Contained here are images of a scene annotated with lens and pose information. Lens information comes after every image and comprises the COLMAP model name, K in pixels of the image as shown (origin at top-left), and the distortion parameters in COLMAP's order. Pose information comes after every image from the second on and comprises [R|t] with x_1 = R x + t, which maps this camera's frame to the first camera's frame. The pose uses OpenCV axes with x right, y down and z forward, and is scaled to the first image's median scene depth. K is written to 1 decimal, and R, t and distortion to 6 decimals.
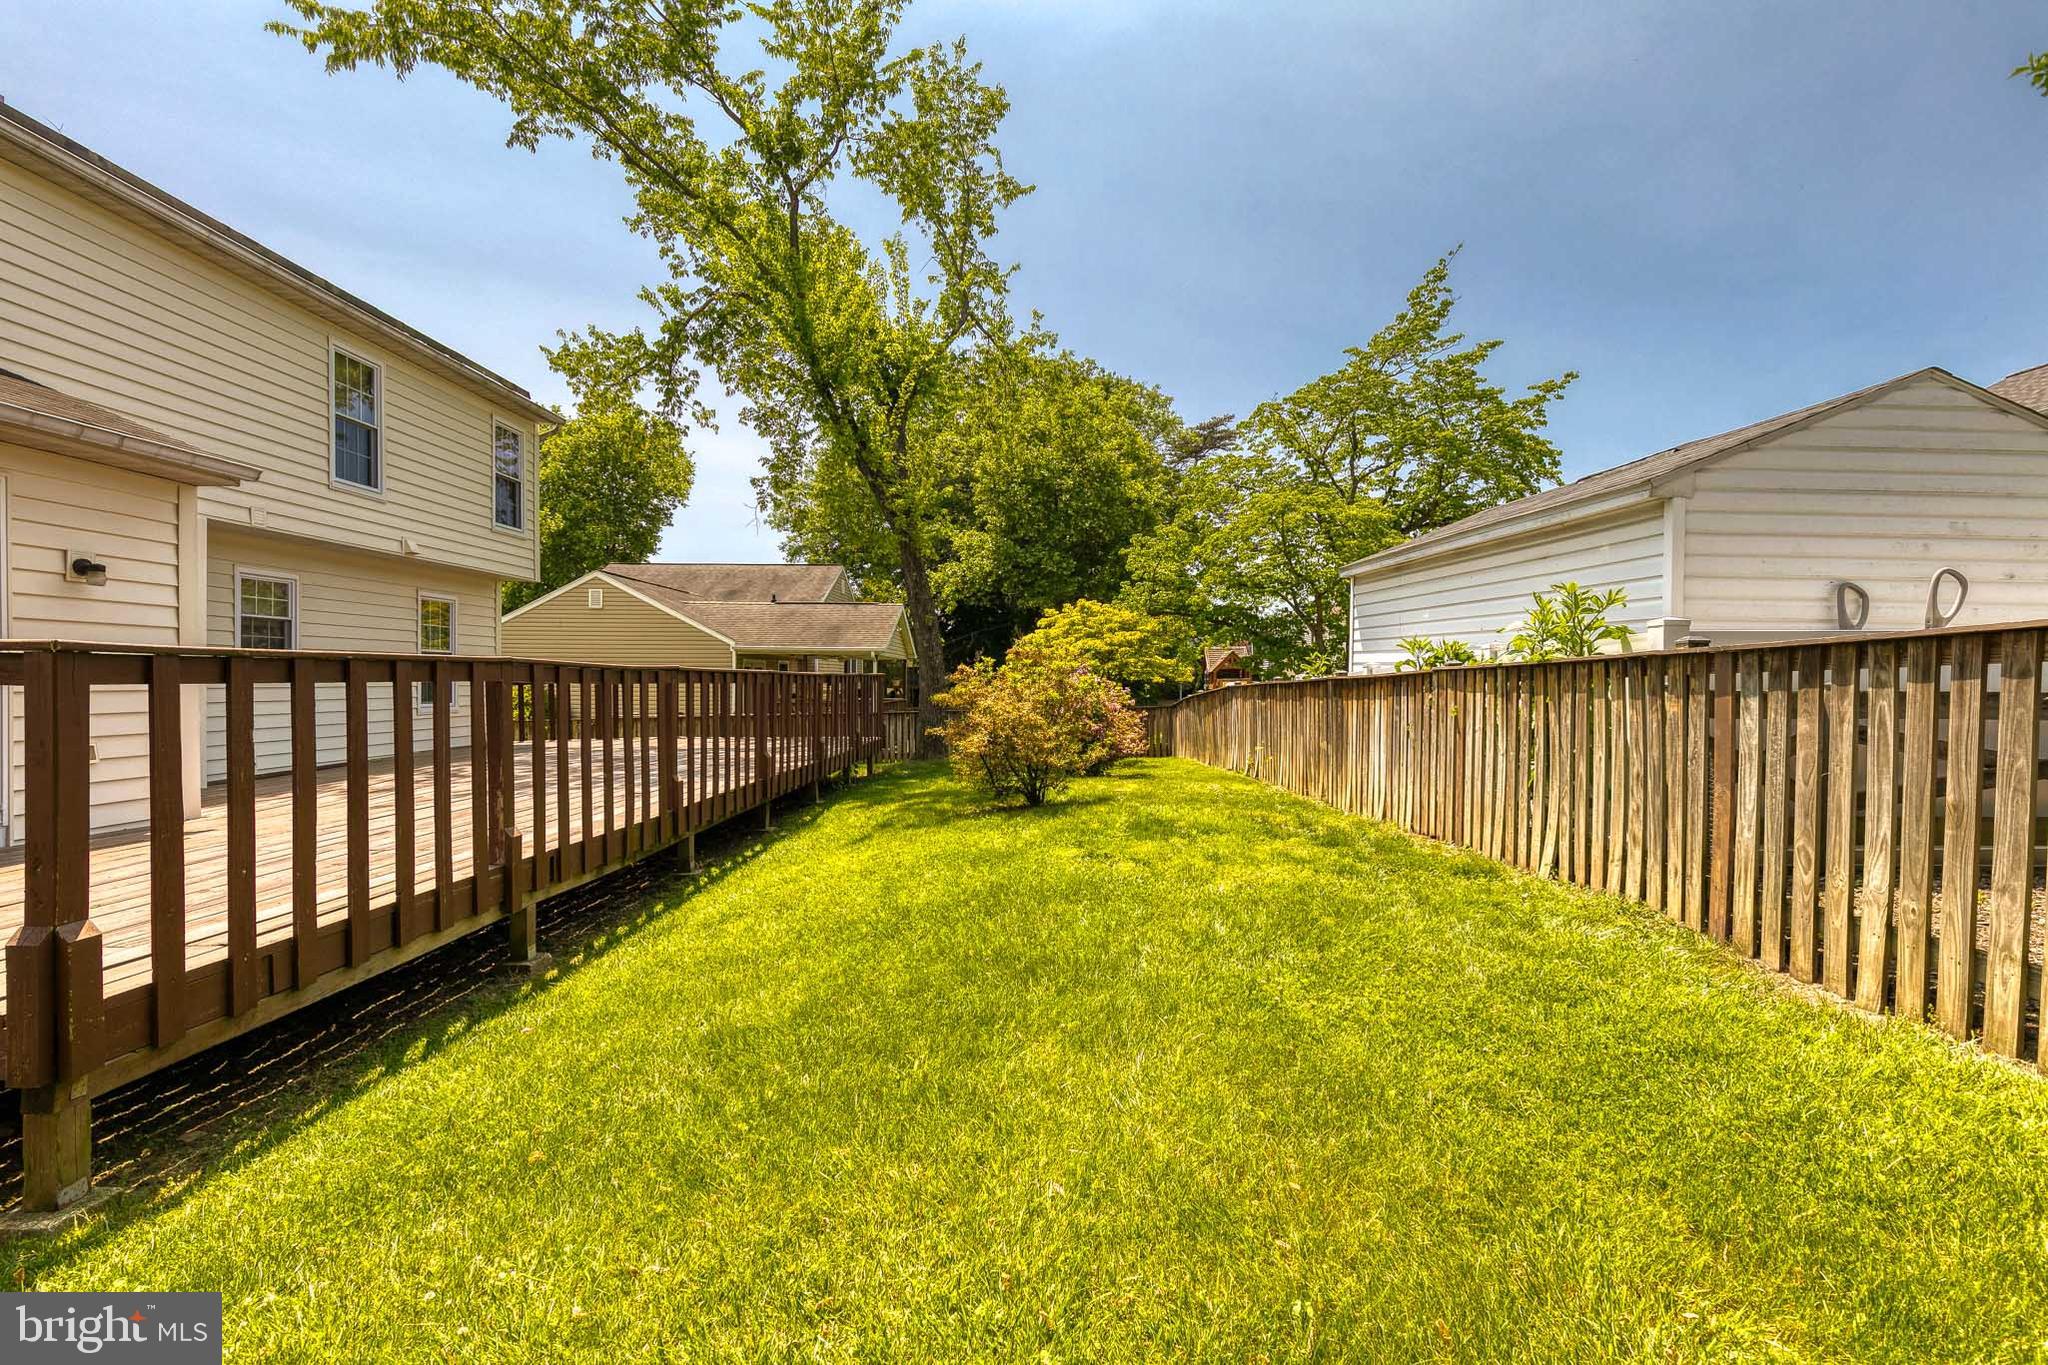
lens RADIAL K [[928.5, 0, 1042.5], [0, 928.5, 678.3], [0, 0, 1]] dist [0.009893, -0.001849]
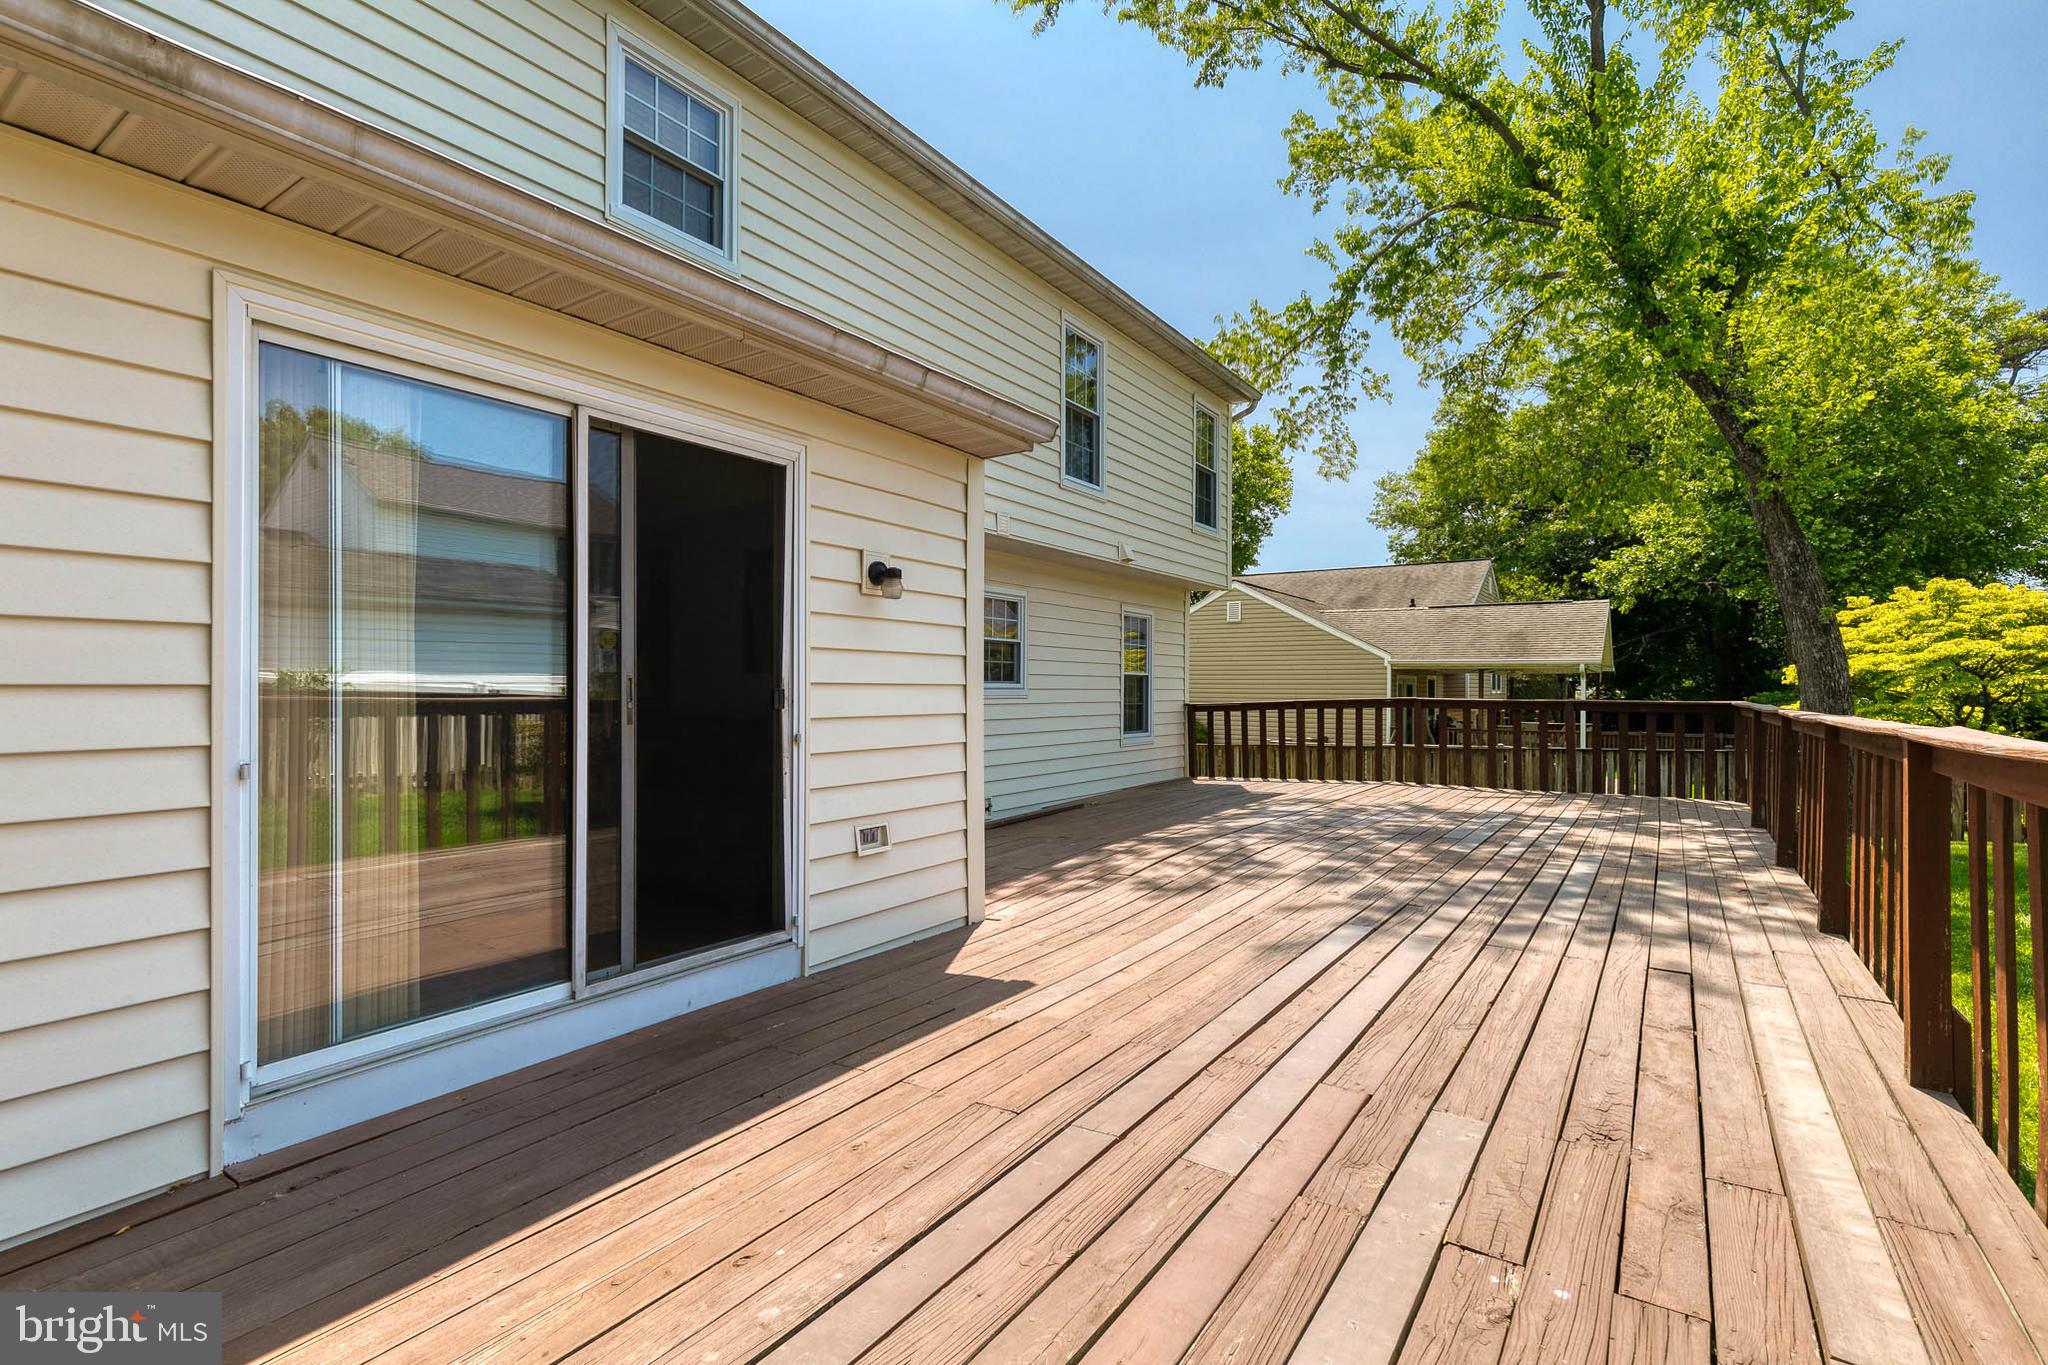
lens RADIAL K [[928.5, 0, 1011.7], [0, 928.5, 682.3], [0, 0, 1]] dist [0.009893, -0.001849]
pose [[0.818242, -0.001338, -0.574873, -0.160757], [-0.003352, 0.999969, -0.007099, -0.009666], [0.574864, 0.007736, 0.818212, 0.144700]]
